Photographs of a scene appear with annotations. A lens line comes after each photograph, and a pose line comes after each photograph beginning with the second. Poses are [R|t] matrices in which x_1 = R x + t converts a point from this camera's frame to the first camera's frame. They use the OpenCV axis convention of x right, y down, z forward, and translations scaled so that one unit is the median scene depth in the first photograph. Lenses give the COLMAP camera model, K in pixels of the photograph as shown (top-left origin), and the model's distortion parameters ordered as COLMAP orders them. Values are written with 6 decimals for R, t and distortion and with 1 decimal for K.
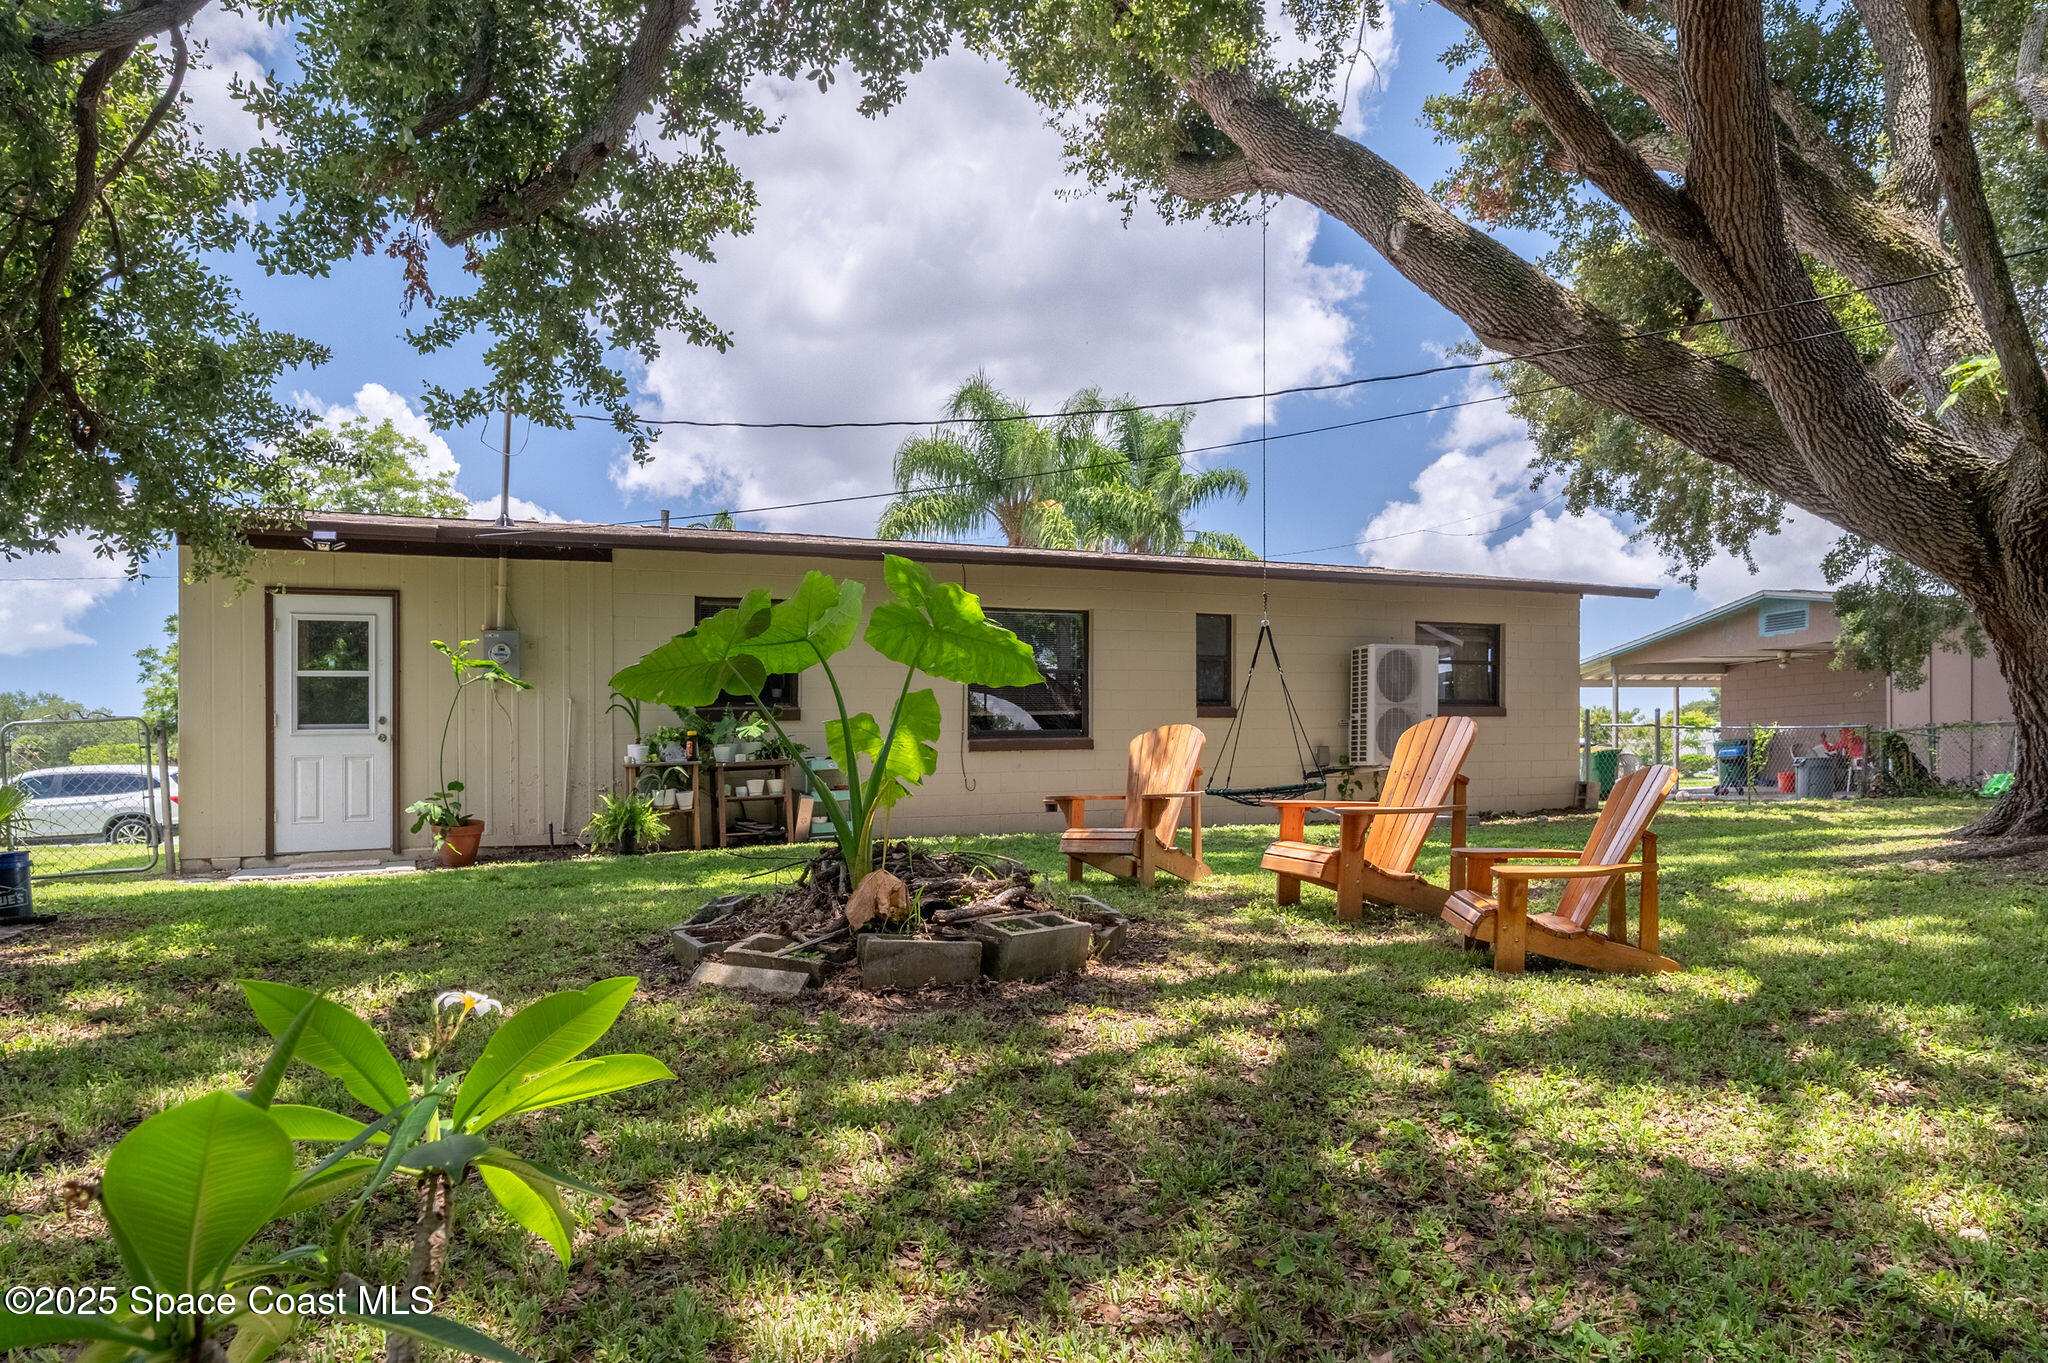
lens RADIAL K [[1305.9, 0, 1027.3], [0, 1305.9, 880.6], [0, 0, 1]] dist [-0.006220, -0.000467]
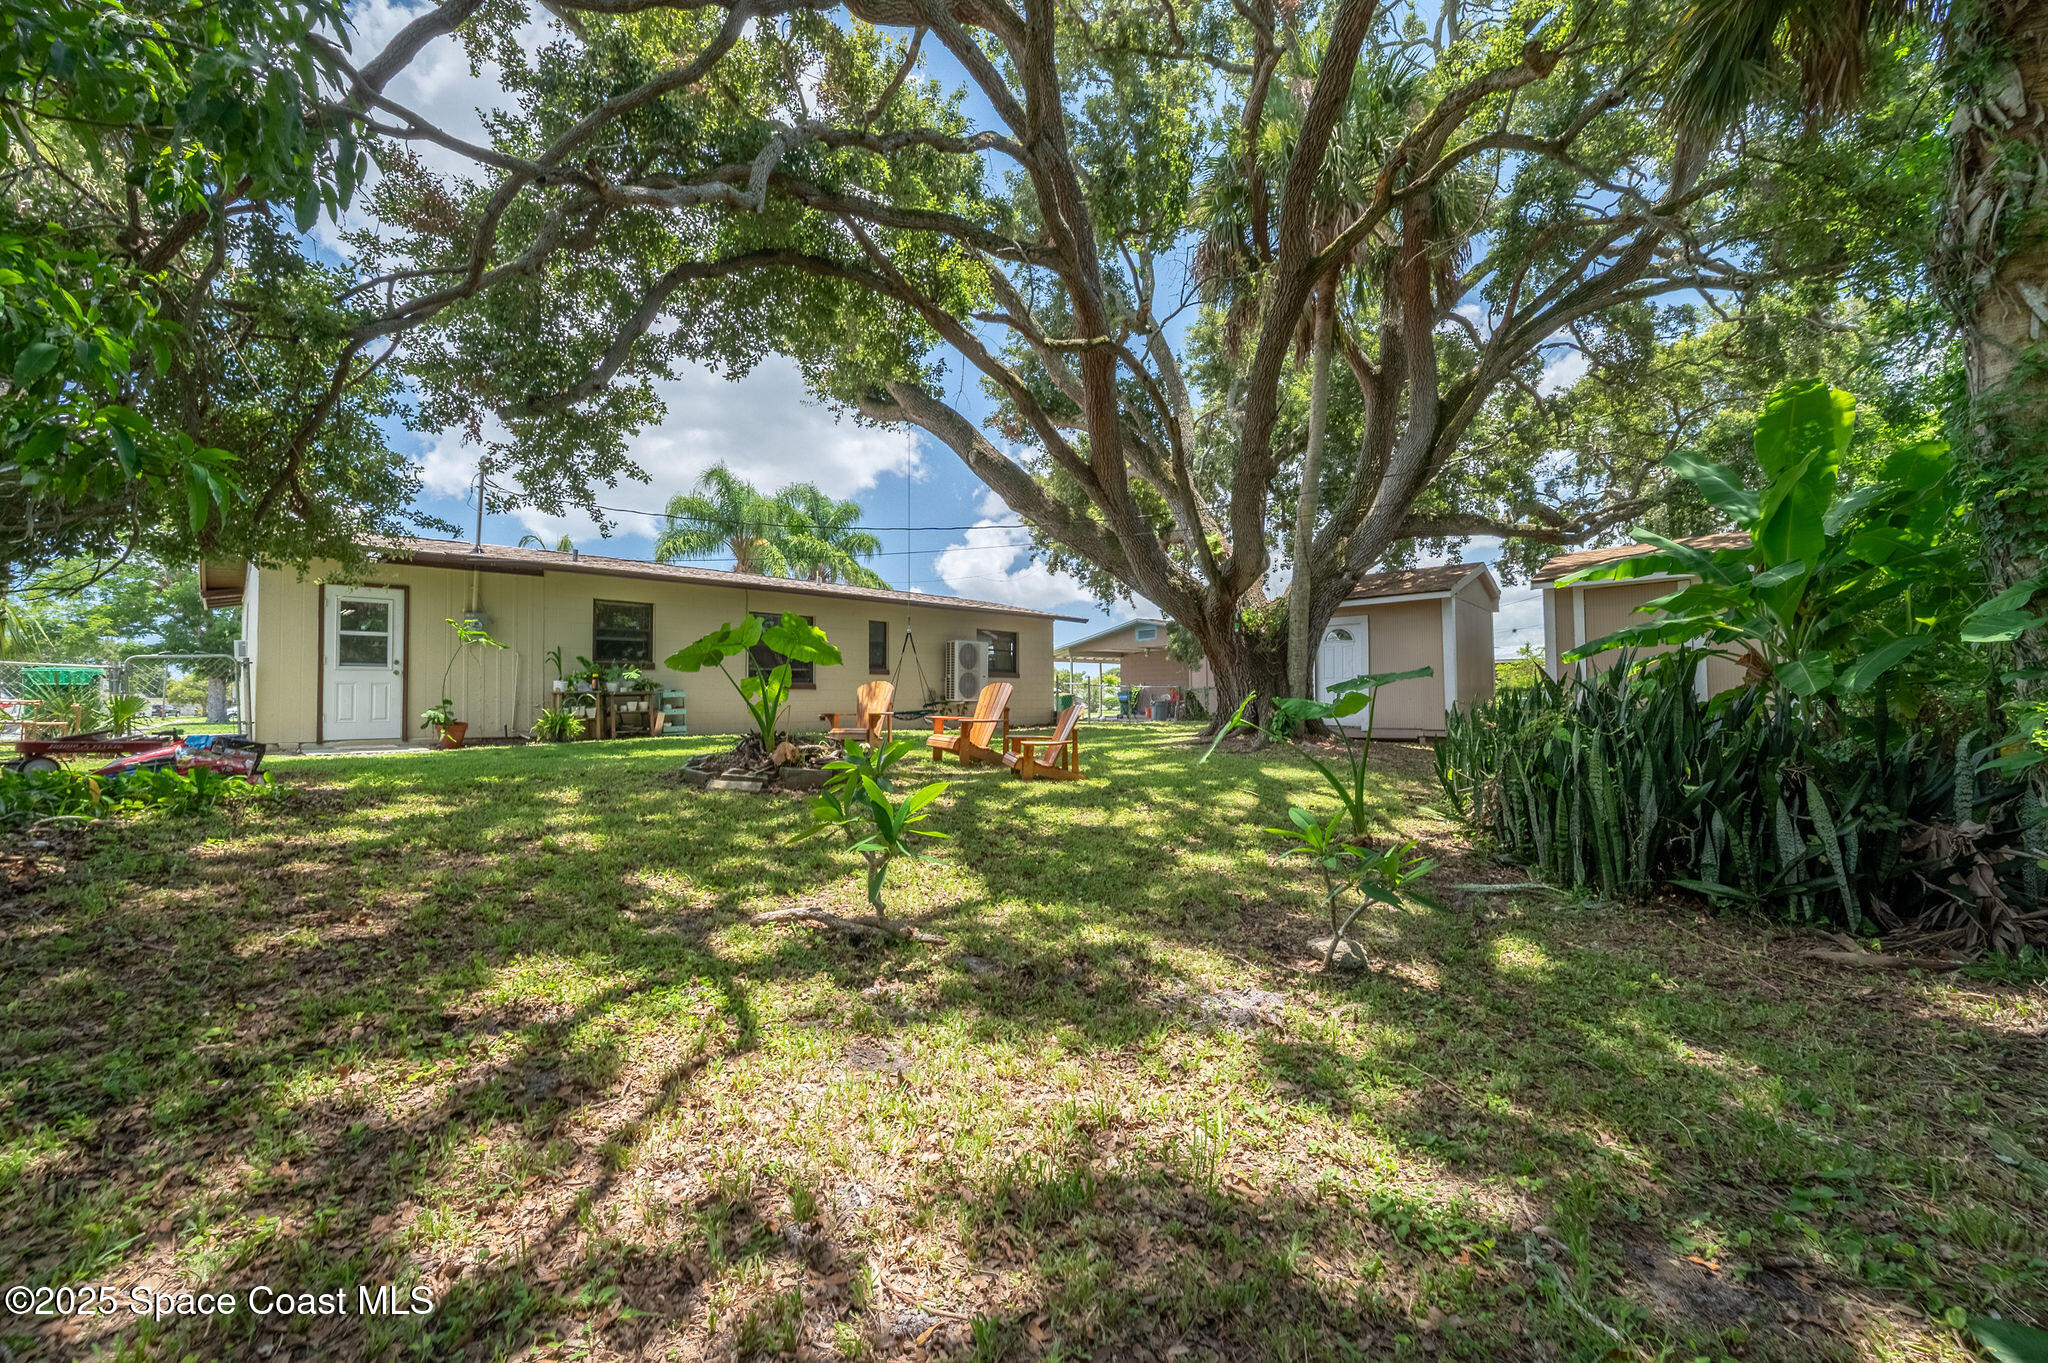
lens RADIAL K [[799.0, 0, 1024.0], [0, 799.0, 681.5], [0, 0, 1]] dist [-0.000174, -0.000030]
pose [[0.935692, 0.029978, 0.351542, -0.101247], [0.008335, 0.994227, -0.106971, 0.019427], [-0.352720, 0.103022, 0.930040, -0.249031]]
